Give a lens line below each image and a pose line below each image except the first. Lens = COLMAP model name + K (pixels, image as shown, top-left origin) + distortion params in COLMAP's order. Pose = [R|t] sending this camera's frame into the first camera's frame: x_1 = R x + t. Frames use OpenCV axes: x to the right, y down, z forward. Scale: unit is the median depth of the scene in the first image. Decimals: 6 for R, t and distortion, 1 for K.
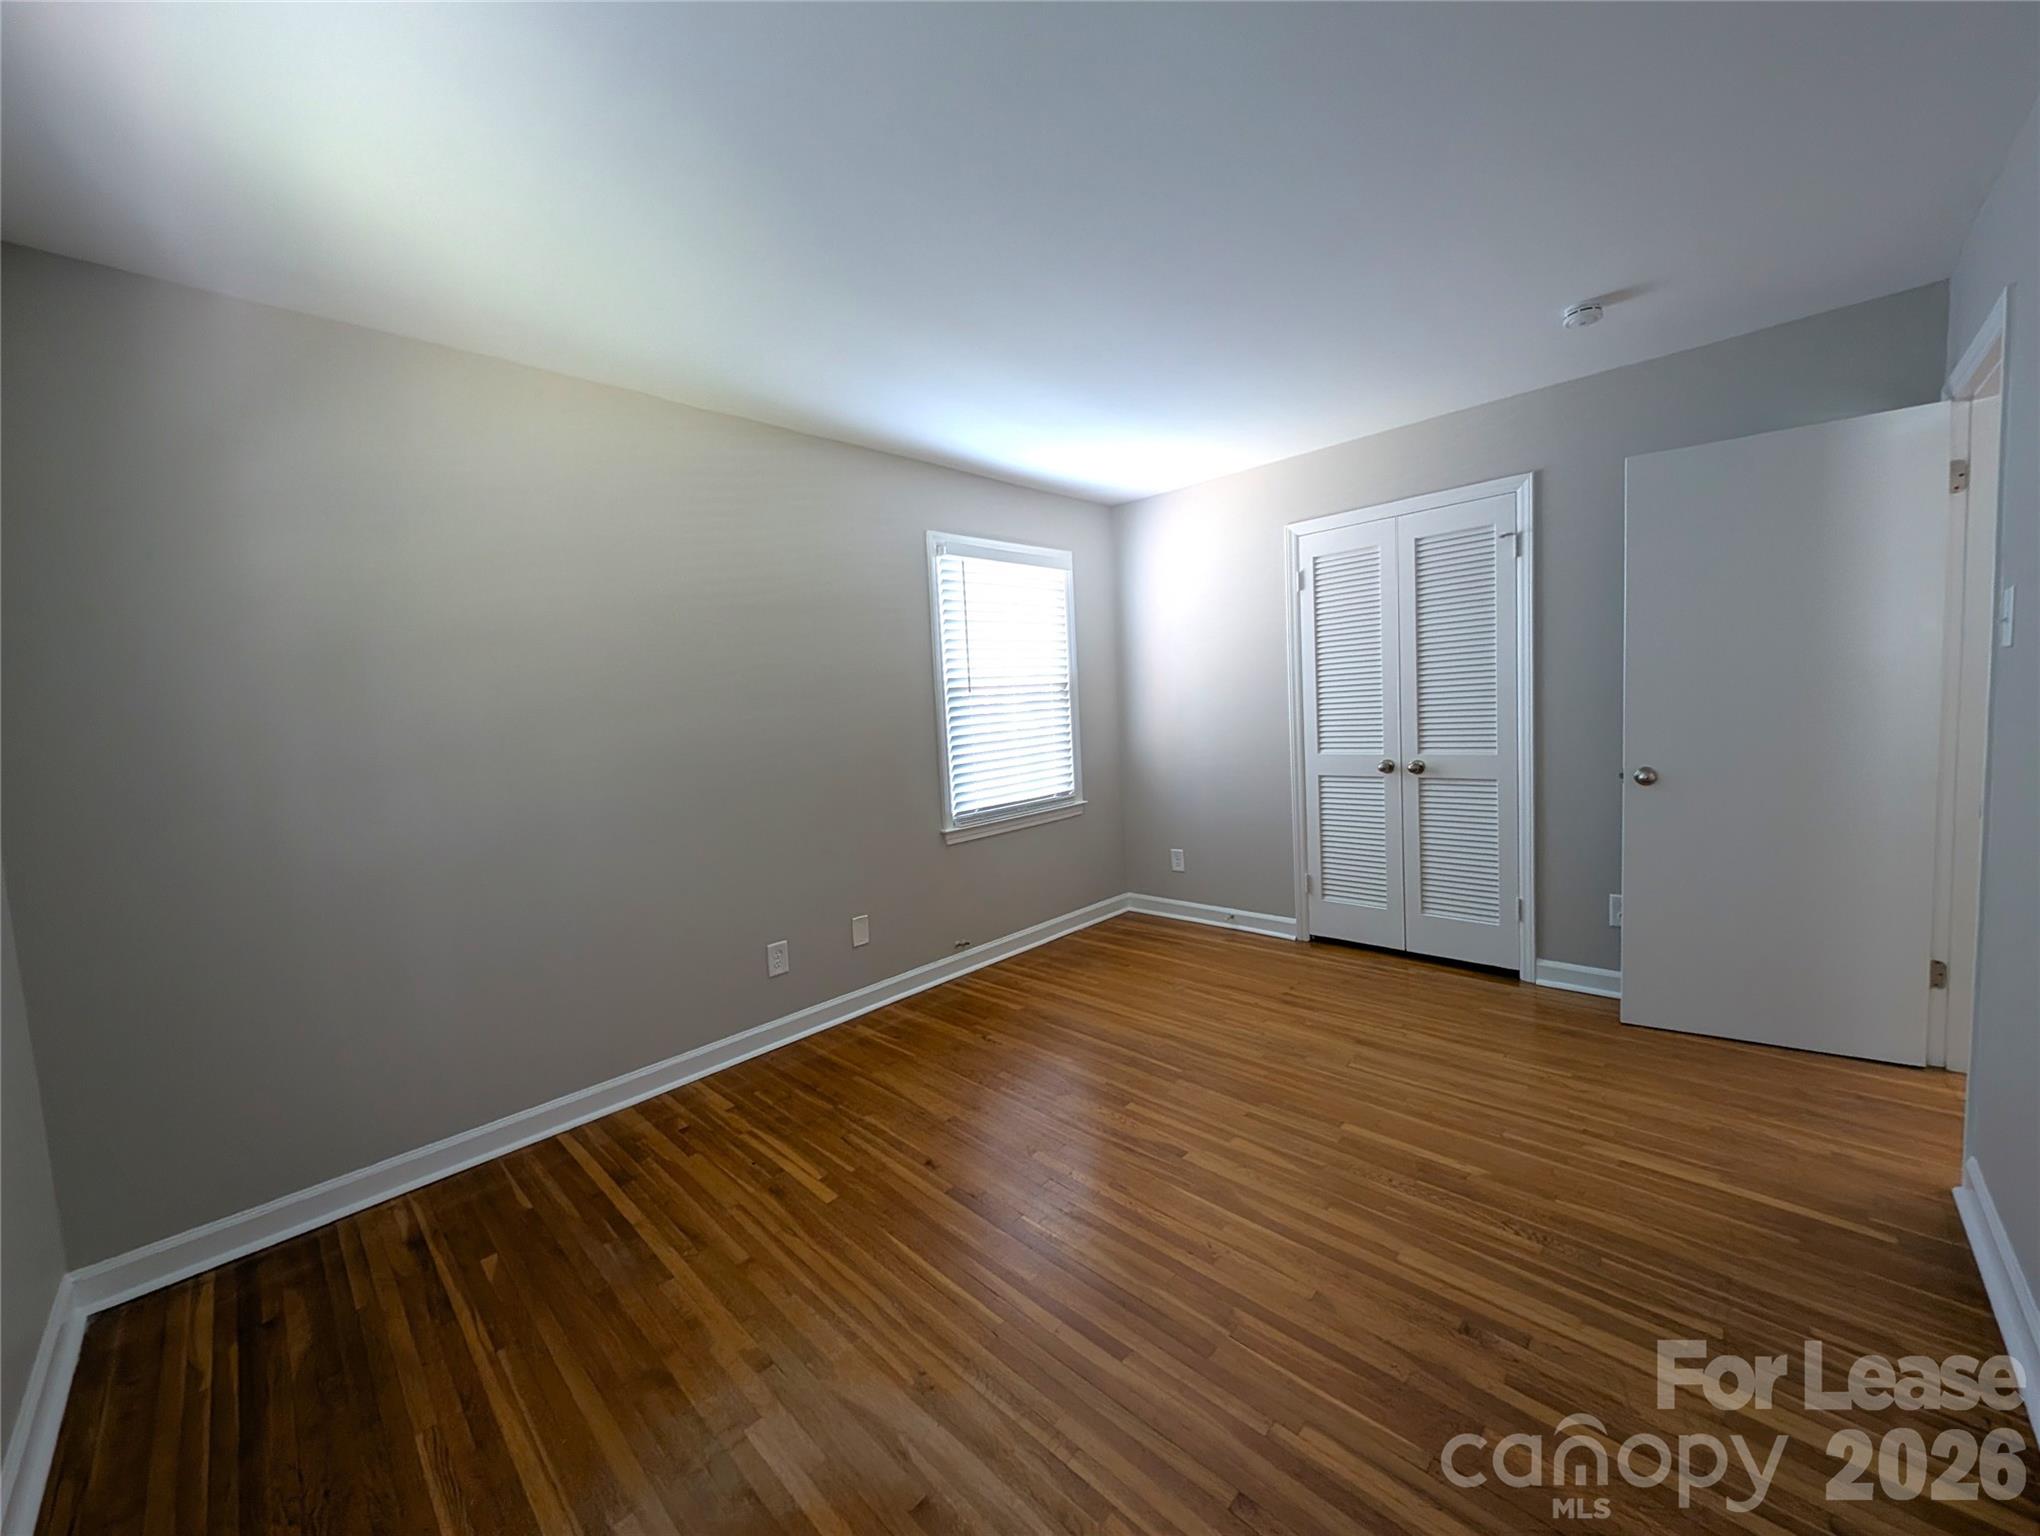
lens RADIAL K [[782.9, 0, 1006.7], [0, 782.9, 769.0], [0, 0, 1]] dist [0.015224, -0.000182]
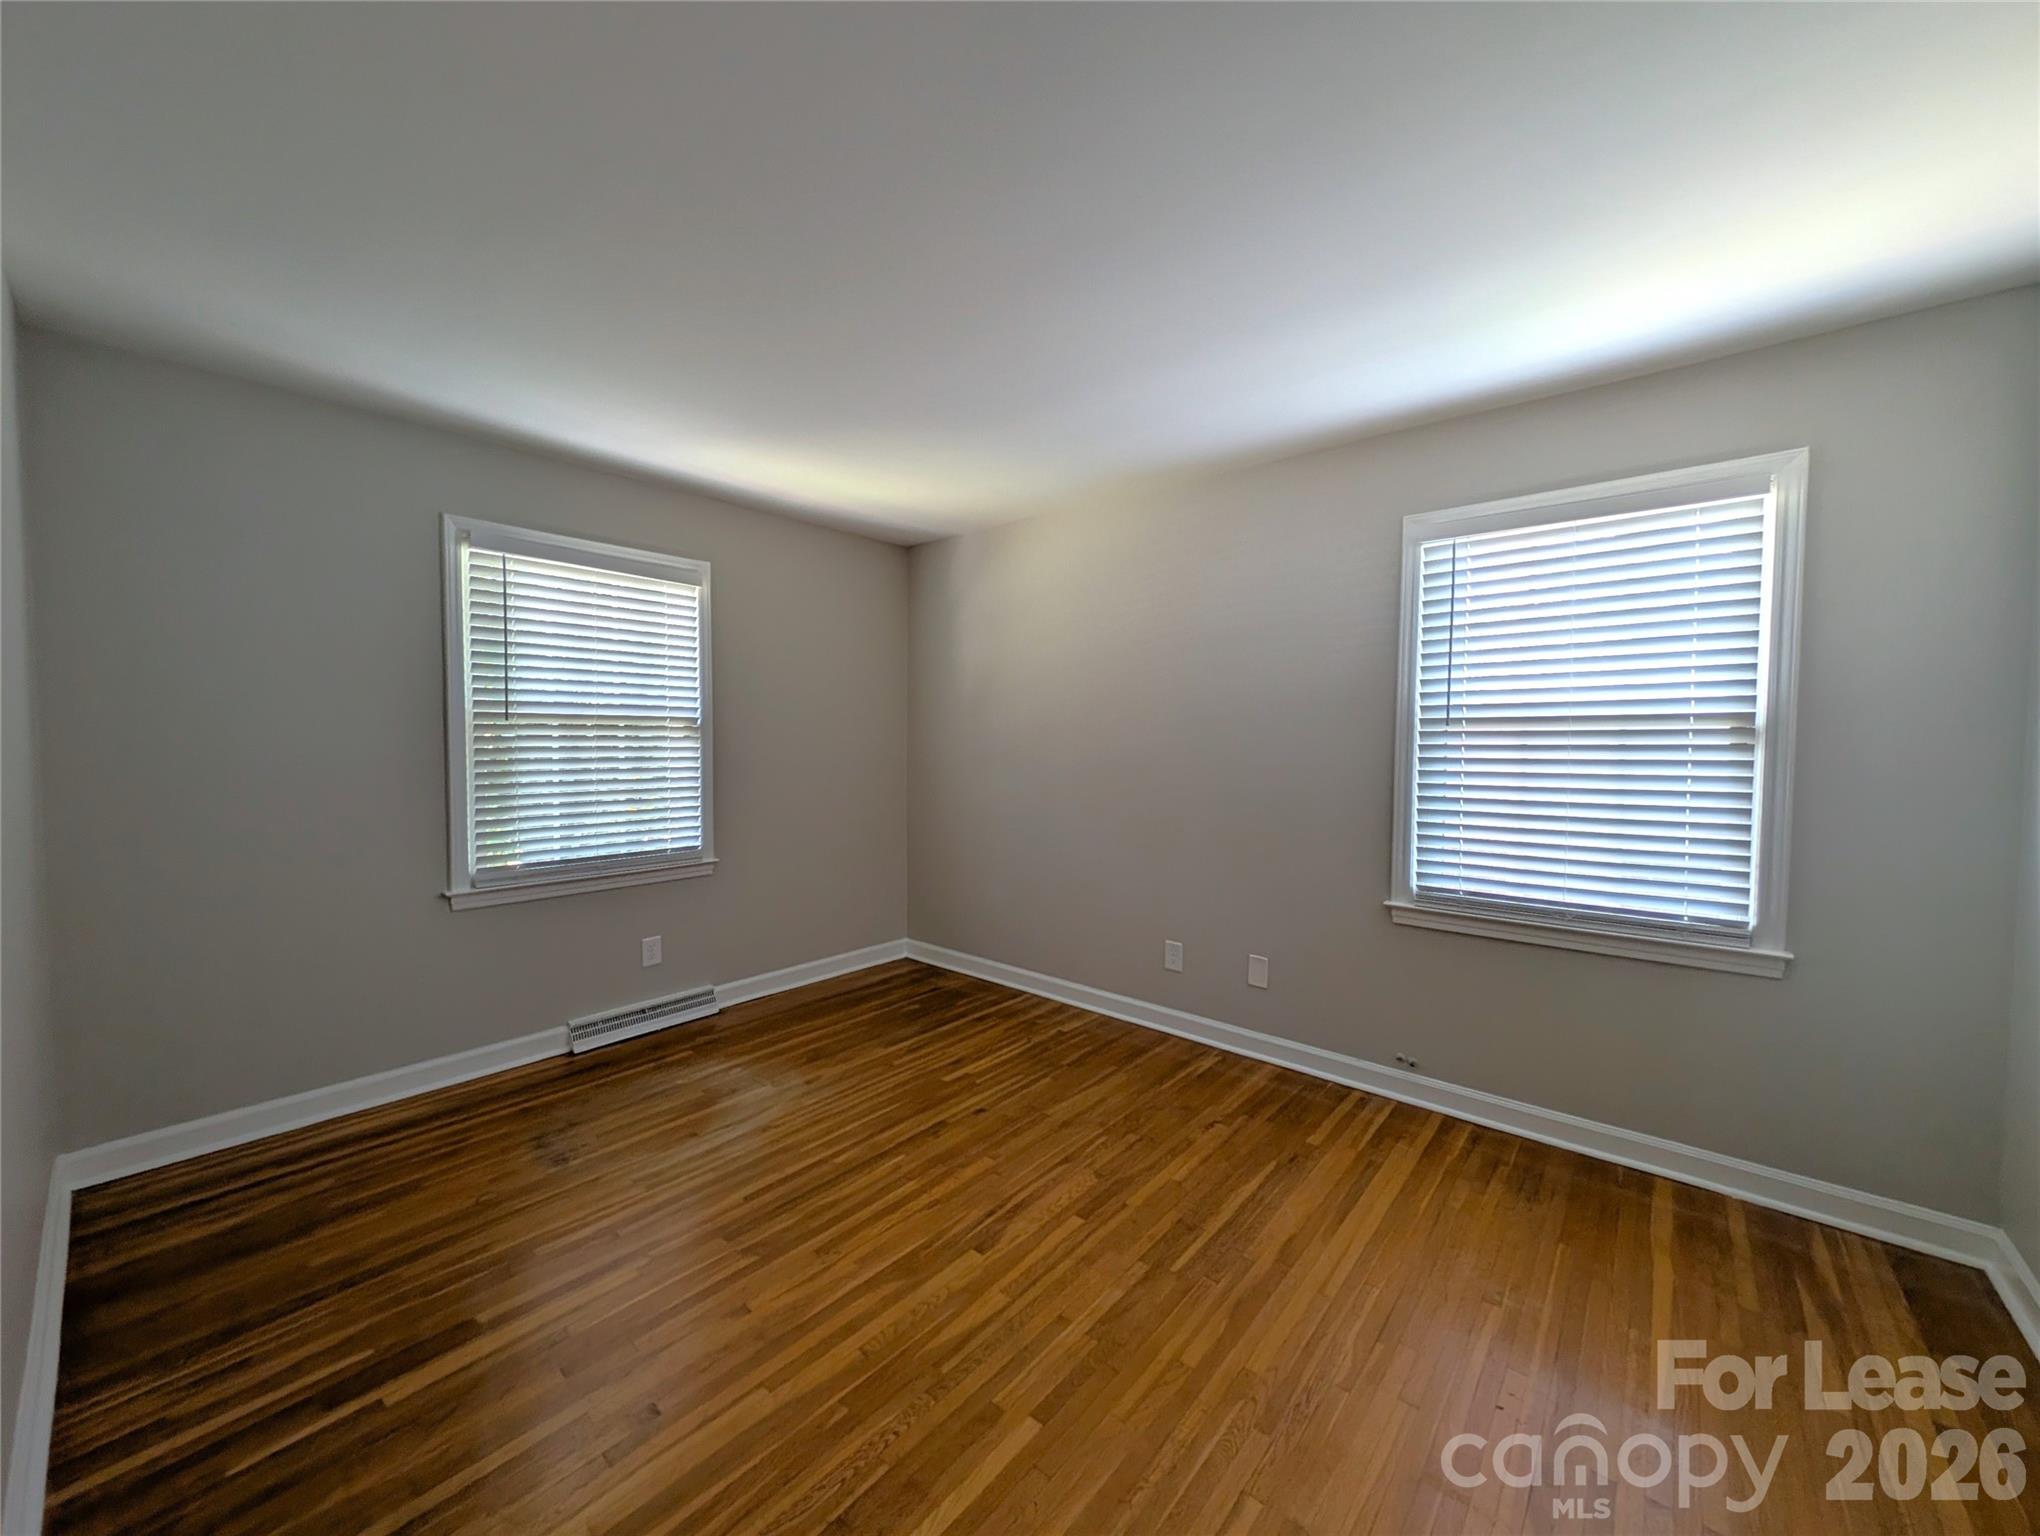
lens RADIAL K [[767.7, 0, 1020.0], [0, 767.7, 768.0], [0, 0, 1]] dist [0.011923, -0.005570]
pose [[0.062604, 0.090130, -0.993960, 0.866723], [-0.101759, 0.991300, 0.083480, -0.107367], [0.992837, 0.095918, 0.071231, 0.771102]]
